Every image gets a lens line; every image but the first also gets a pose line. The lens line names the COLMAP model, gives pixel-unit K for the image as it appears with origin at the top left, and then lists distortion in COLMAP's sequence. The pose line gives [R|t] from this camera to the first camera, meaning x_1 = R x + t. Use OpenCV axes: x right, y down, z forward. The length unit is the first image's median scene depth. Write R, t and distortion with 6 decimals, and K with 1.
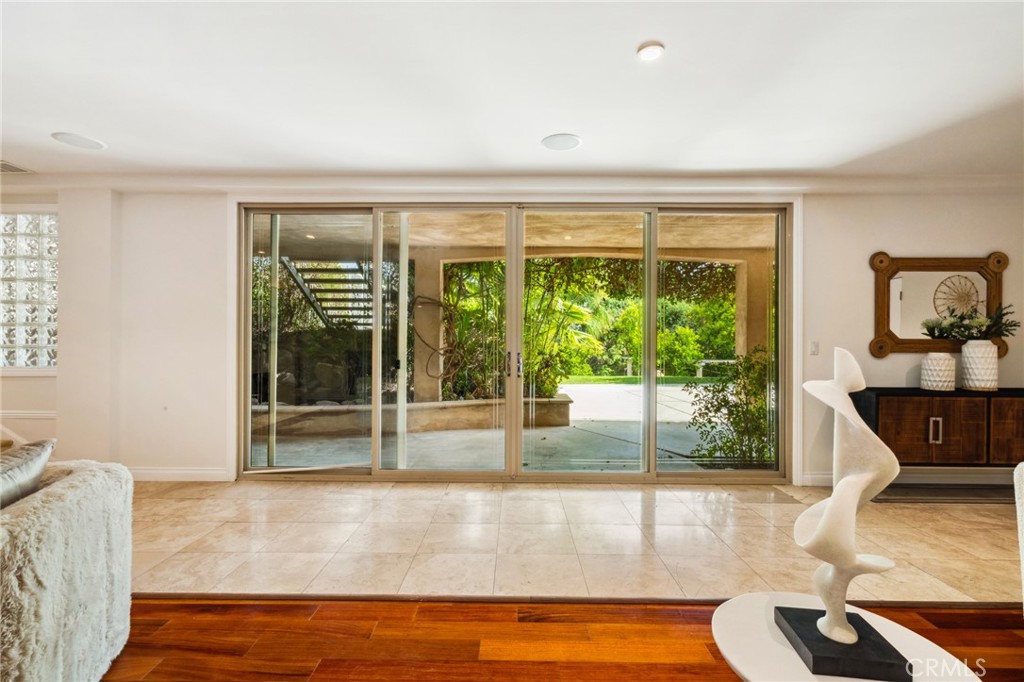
lens RADIAL K [[461.8, 0, 512.0], [0, 461.8, 341.0], [0, 0, 1]] dist [0.001993, 0.000147]
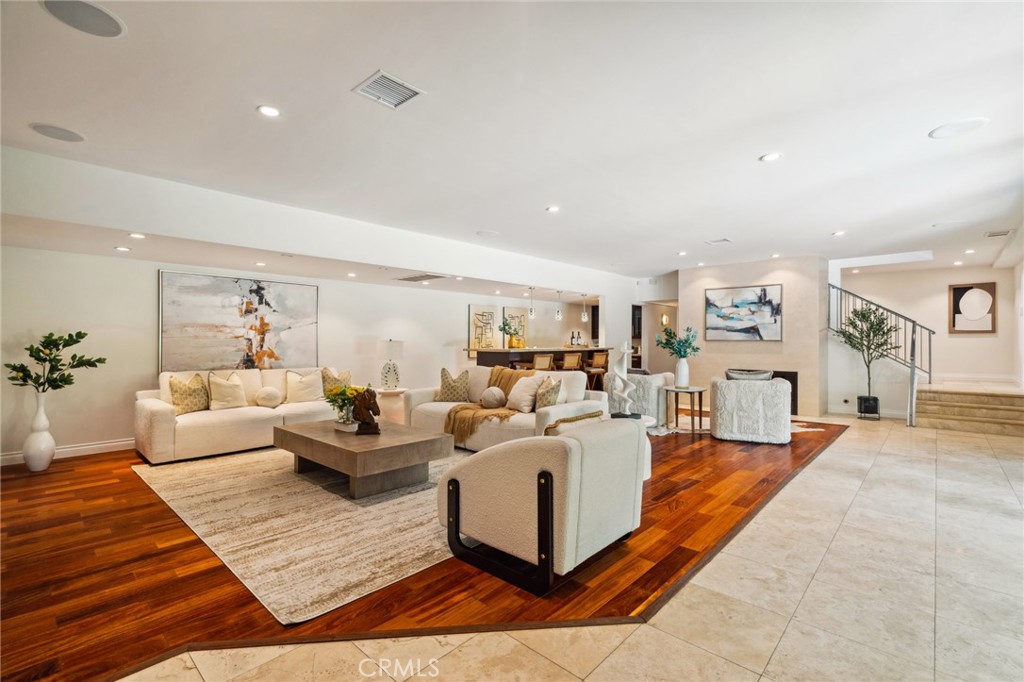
lens RADIAL K [[463.0, 0, 507.5], [0, 463.0, 333.3], [0, 0, 1]] dist [-0.001364, 0.000300]
pose [[-0.673461, -0.011562, -0.739133, 2.021349], [-0.001325, 0.999895, -0.014433, 0.001864], [0.739222, -0.008741, -0.673405, 1.364200]]
